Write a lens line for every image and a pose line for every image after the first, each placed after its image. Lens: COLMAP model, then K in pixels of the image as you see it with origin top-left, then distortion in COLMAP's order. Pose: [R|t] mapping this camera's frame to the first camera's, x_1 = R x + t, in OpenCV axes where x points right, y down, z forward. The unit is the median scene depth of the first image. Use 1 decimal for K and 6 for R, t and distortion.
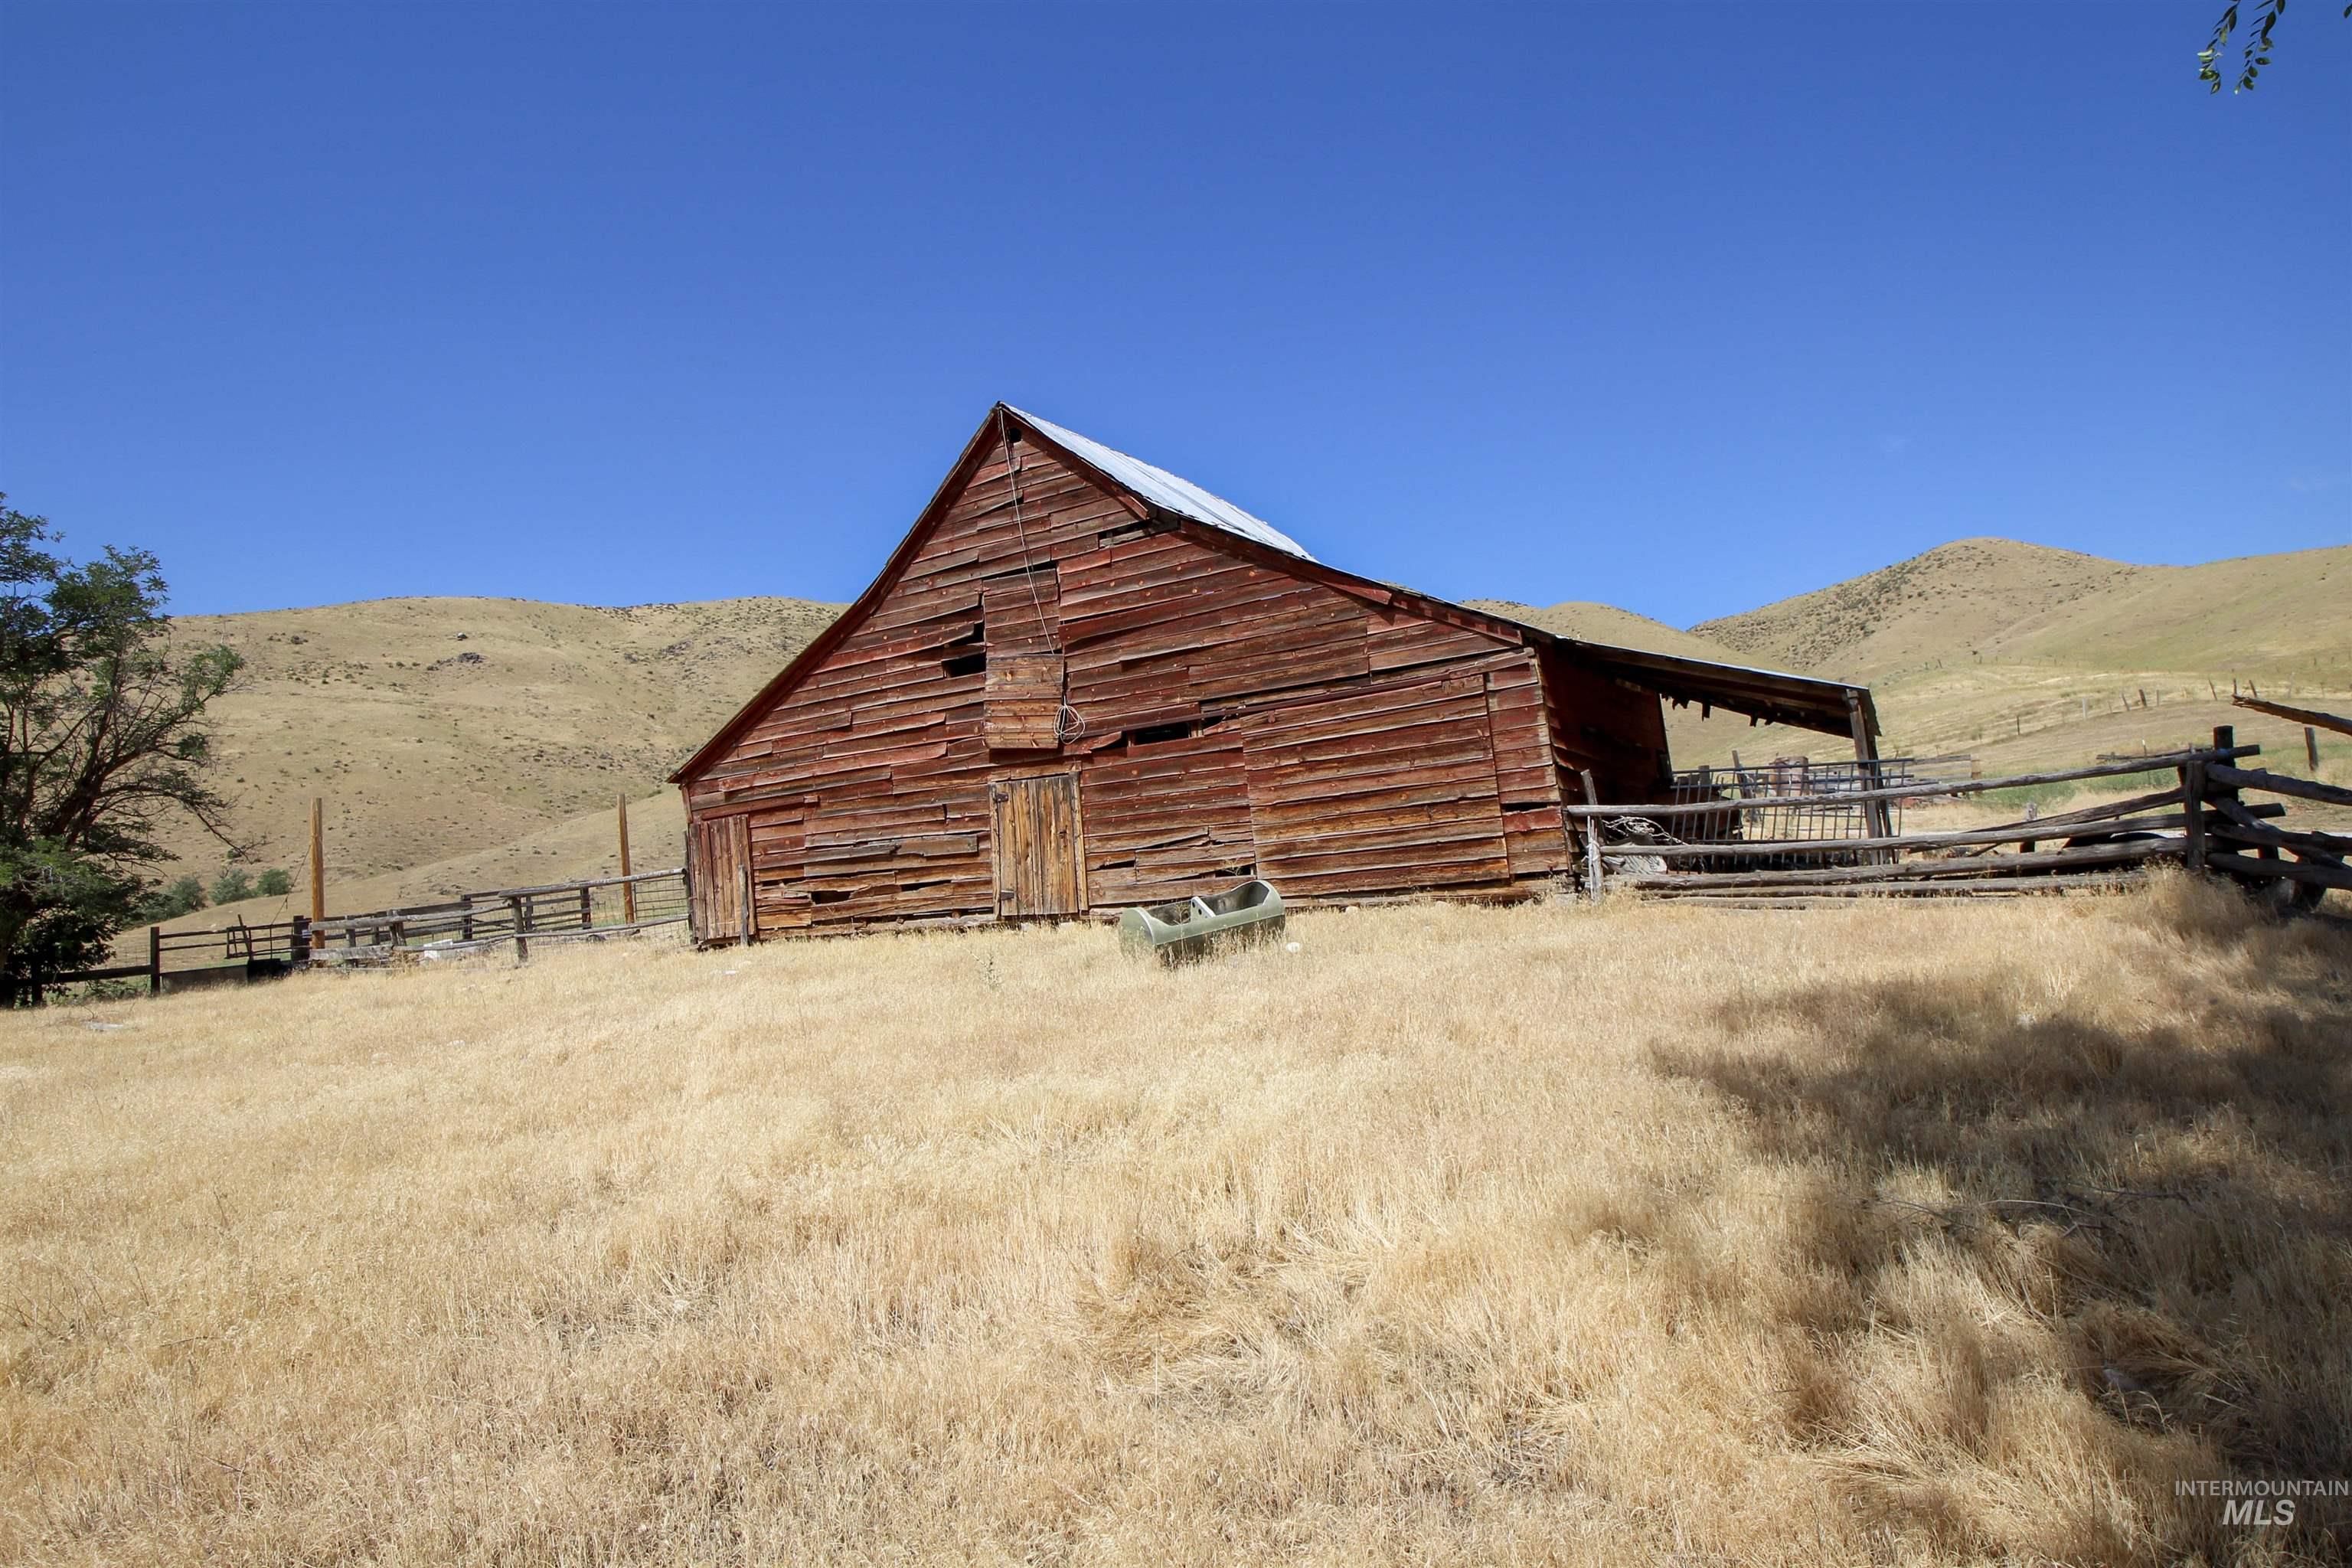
lens RADIAL K [[1206.3, 0, 1179.2], [0, 1206.3, 791.3], [0, 0, 1]] dist [0.000535, -0.001477]
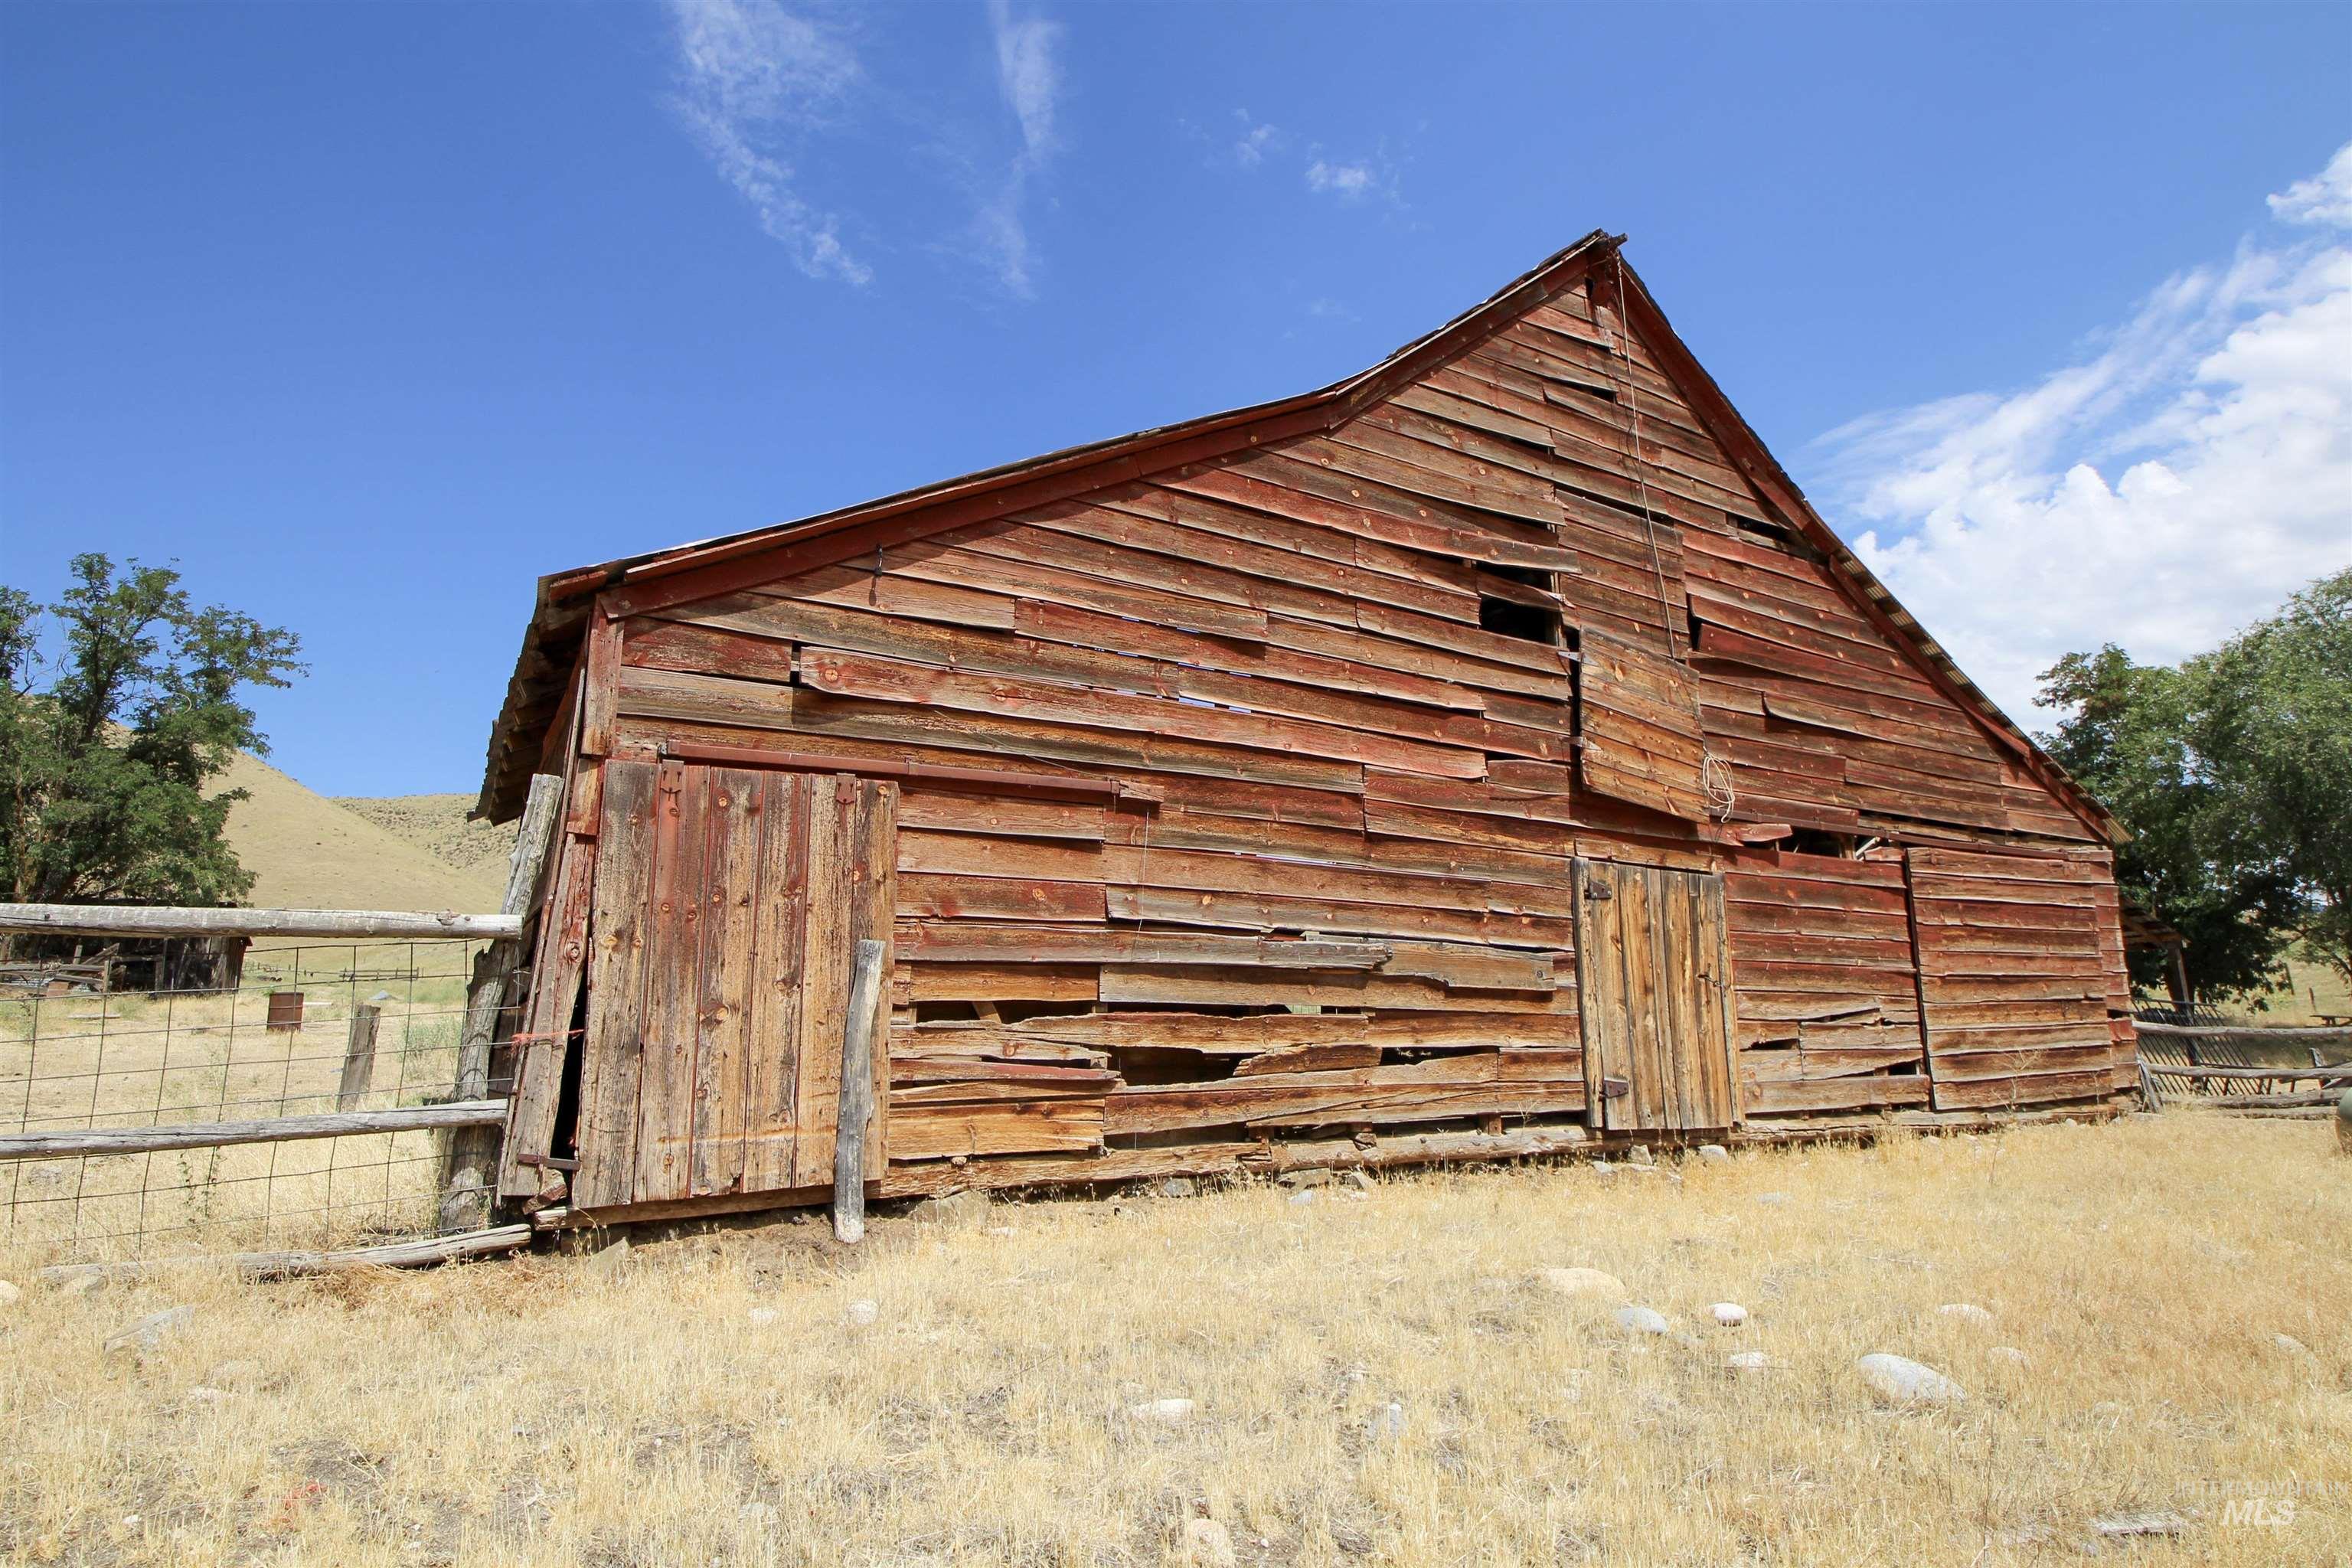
lens RADIAL K [[1206.3, 0, 1176.1], [0, 1206.3, 772.8], [0, 0, 1]] dist [0.000535, -0.001477]
pose [[0.490486, 0.261685, 0.831231, -0.657619], [-0.098529, 0.964385, -0.245465, 0.097938], [-0.865861, 0.038497, 0.498801, 0.875976]]
